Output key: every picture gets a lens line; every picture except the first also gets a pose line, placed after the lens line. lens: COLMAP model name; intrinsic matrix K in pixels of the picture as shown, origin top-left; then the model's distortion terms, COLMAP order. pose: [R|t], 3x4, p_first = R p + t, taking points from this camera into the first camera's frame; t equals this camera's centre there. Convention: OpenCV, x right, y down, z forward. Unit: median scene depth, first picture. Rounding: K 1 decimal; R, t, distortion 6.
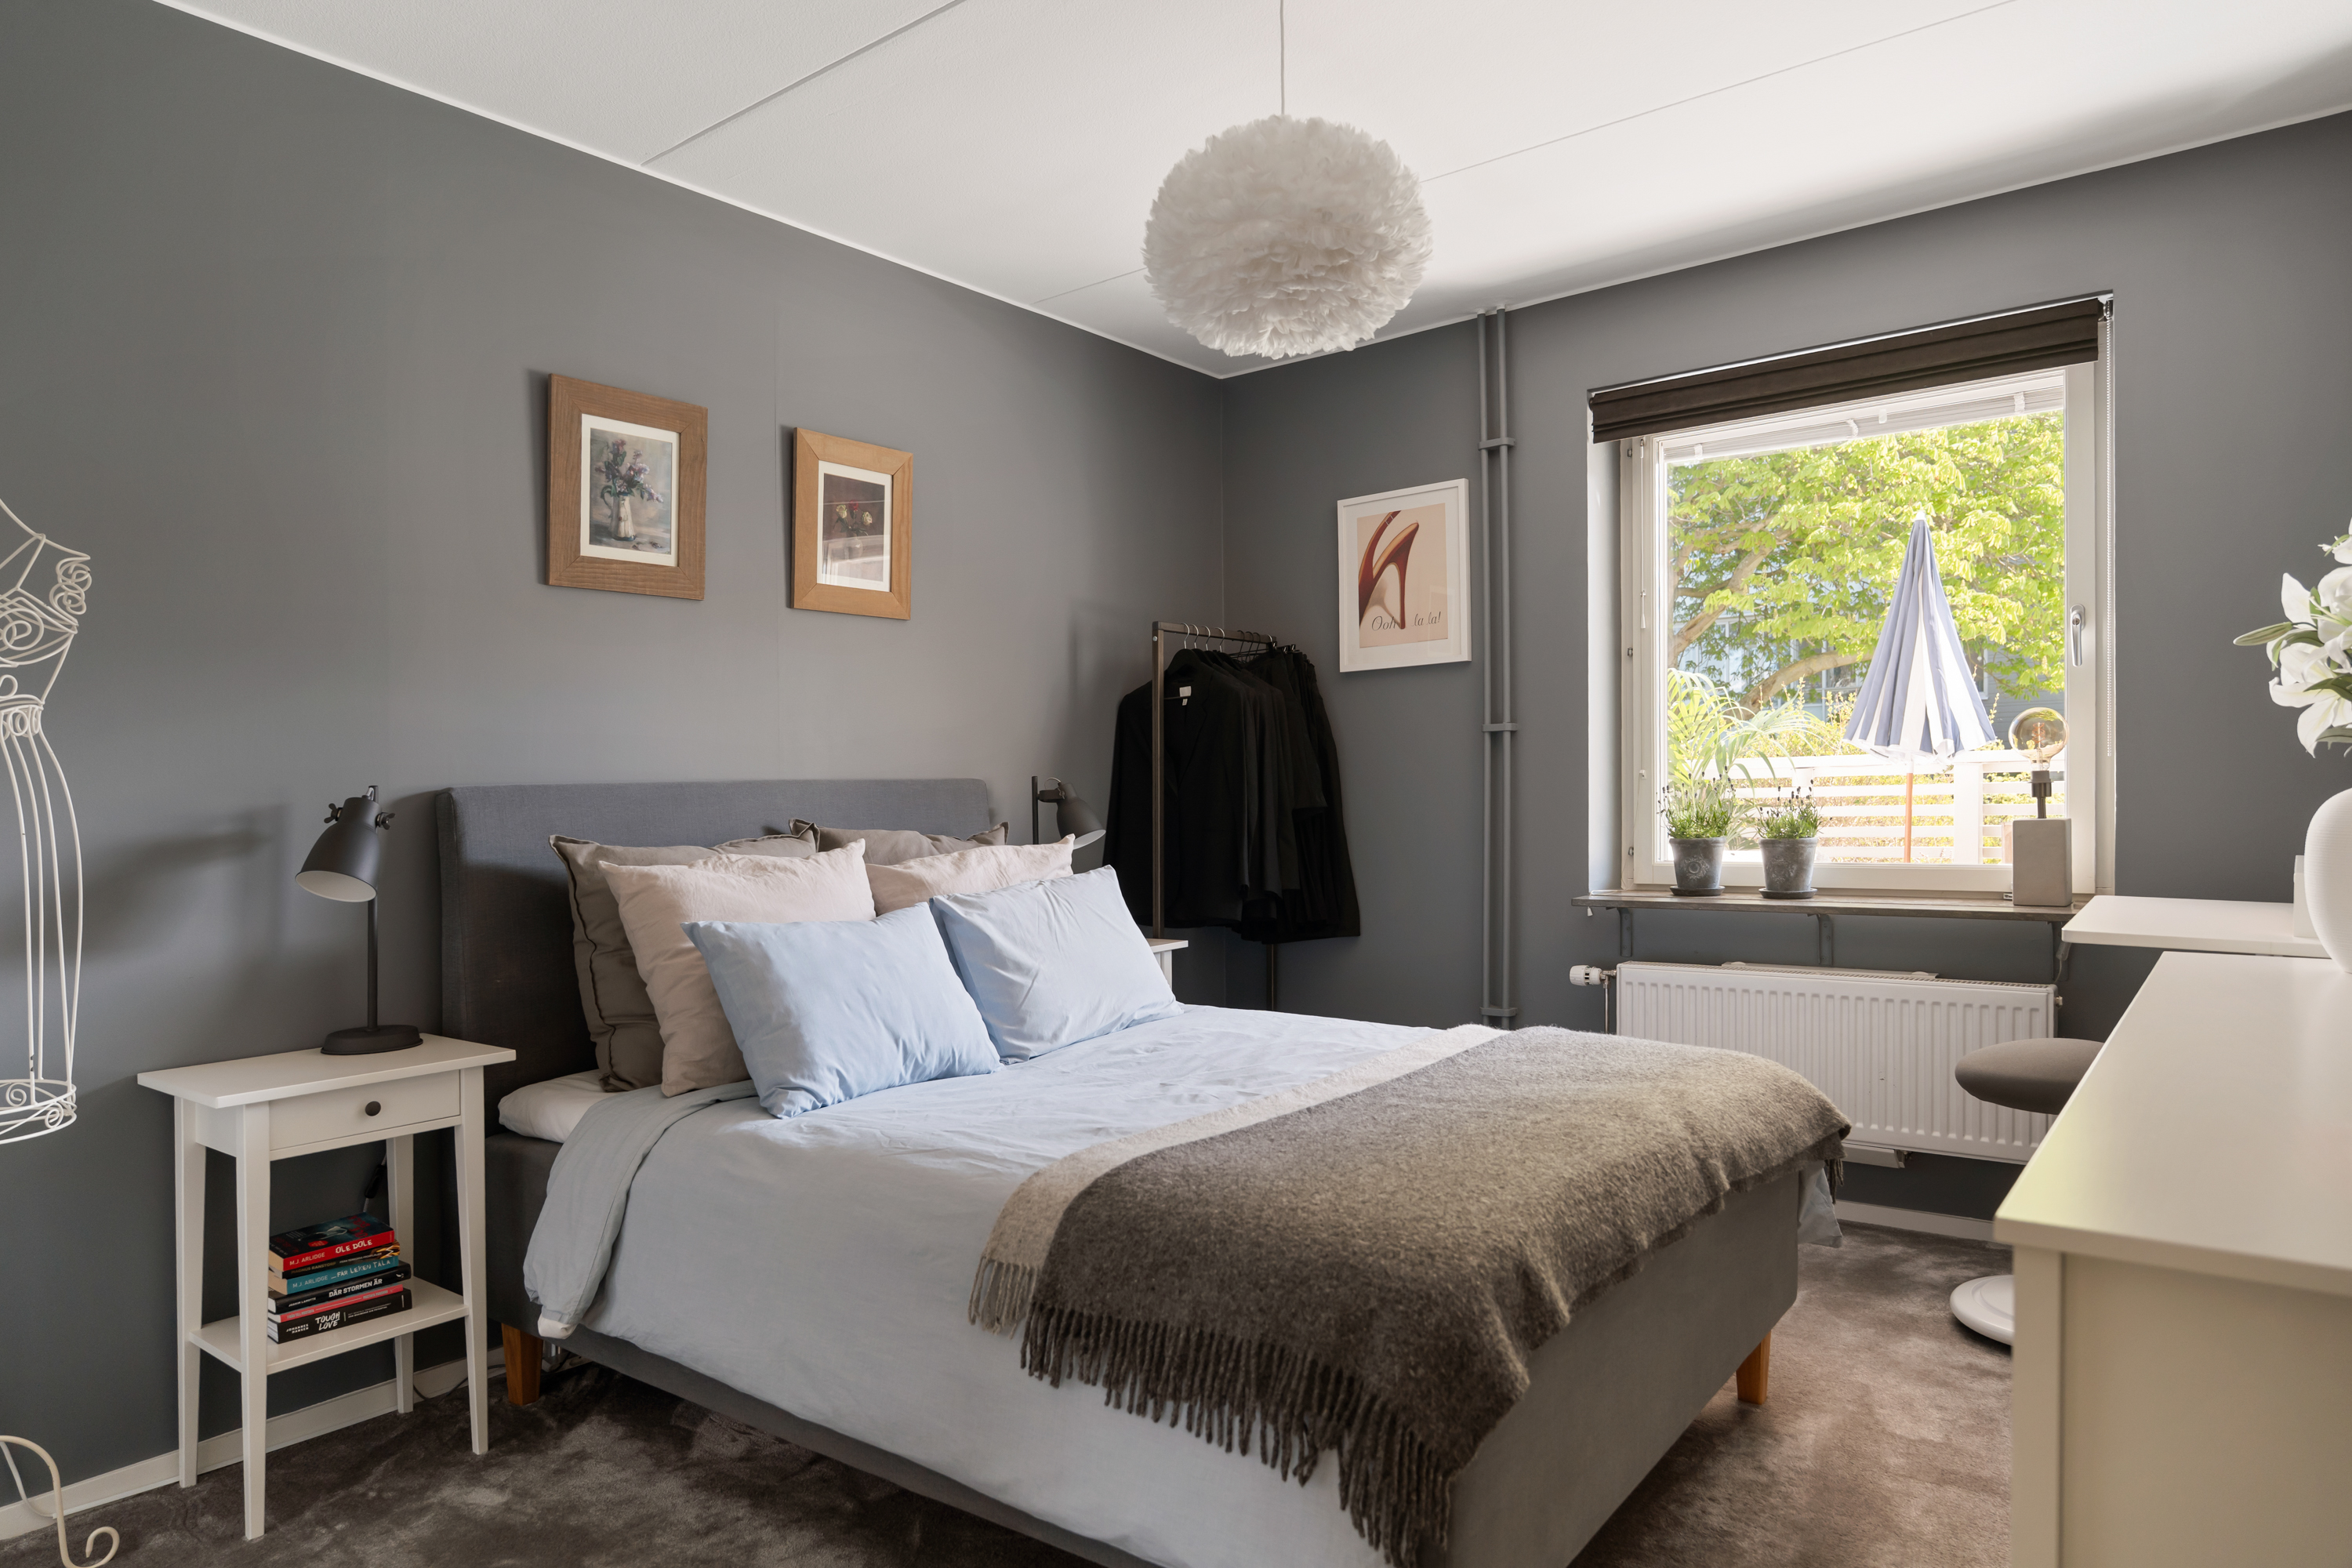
lens RADIAL K [[1440.3, 0, 1195.1], [0, 1440.3, 788.7], [0, 0, 1]] dist [-0.004143, 0.003828]
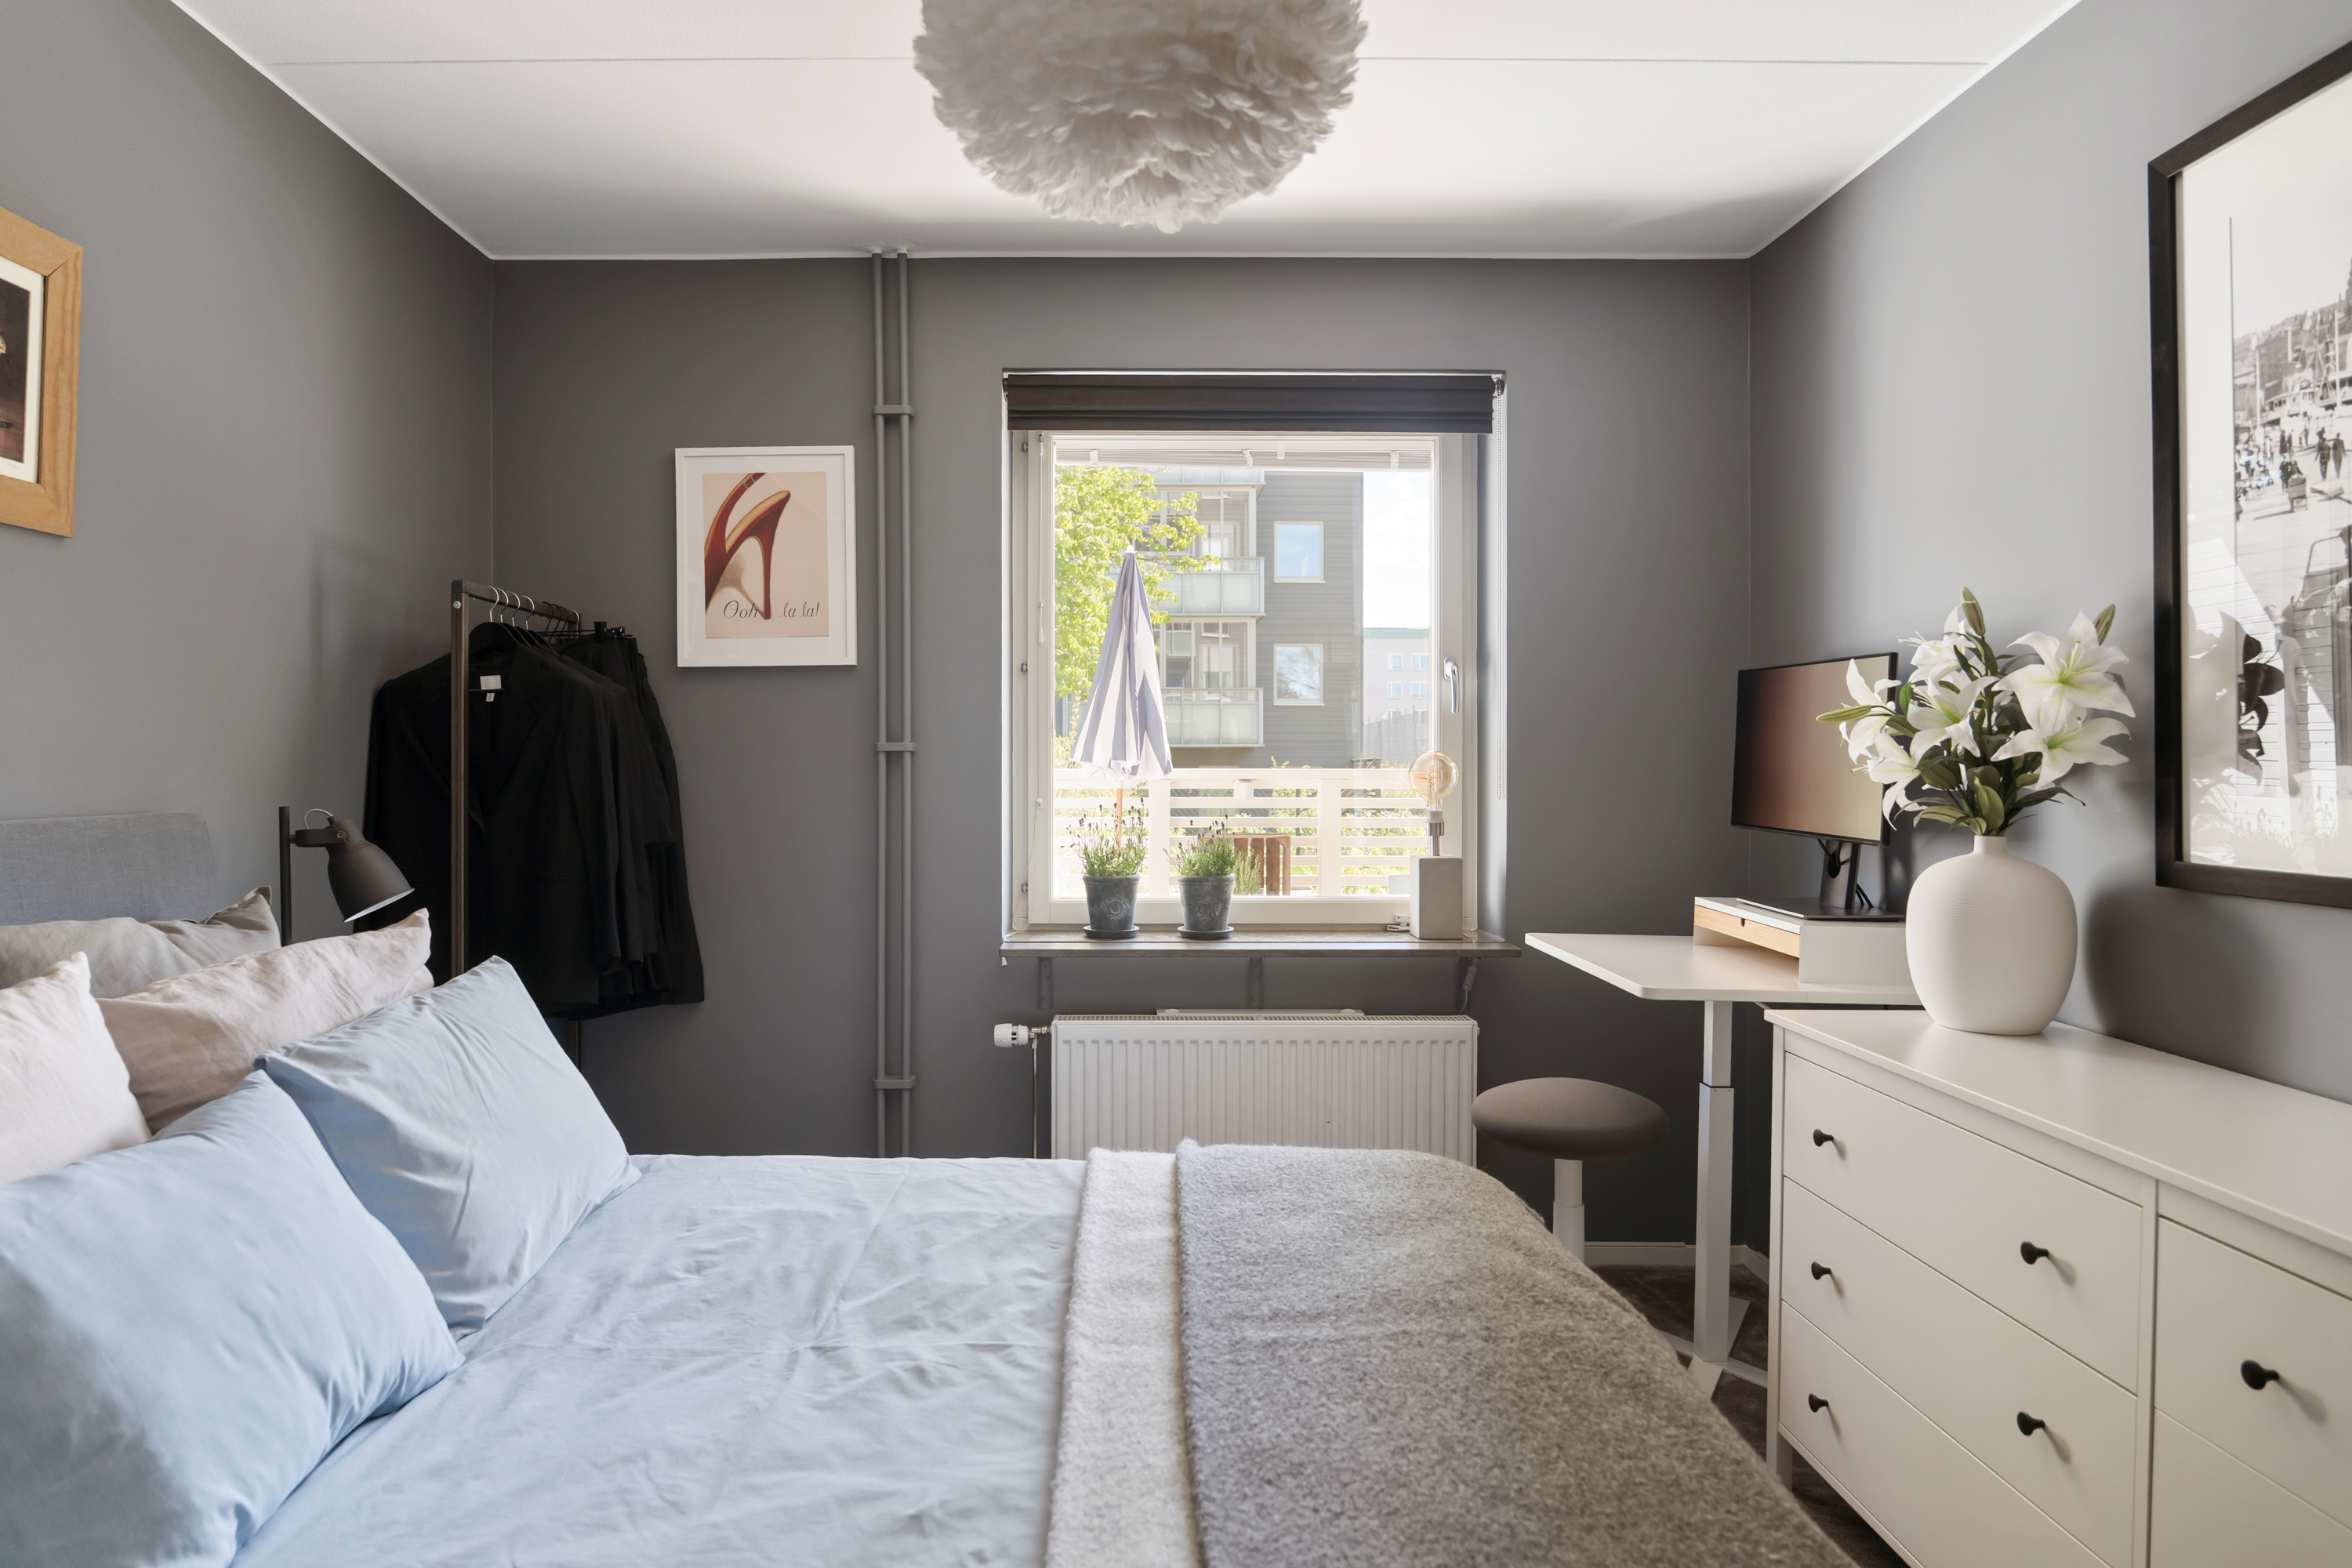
lens RADIAL K [[1376.5, 0, 1157.6], [0, 1376.5, 787.1], [0, 0, 1]] dist [-0.012832, 0.003726]
pose [[0.795061, 0.013006, 0.606390, -0.169080], [-0.018243, 0.999831, 0.002475, -0.025446], [-0.606255, -0.013030, 0.795163, 0.283052]]
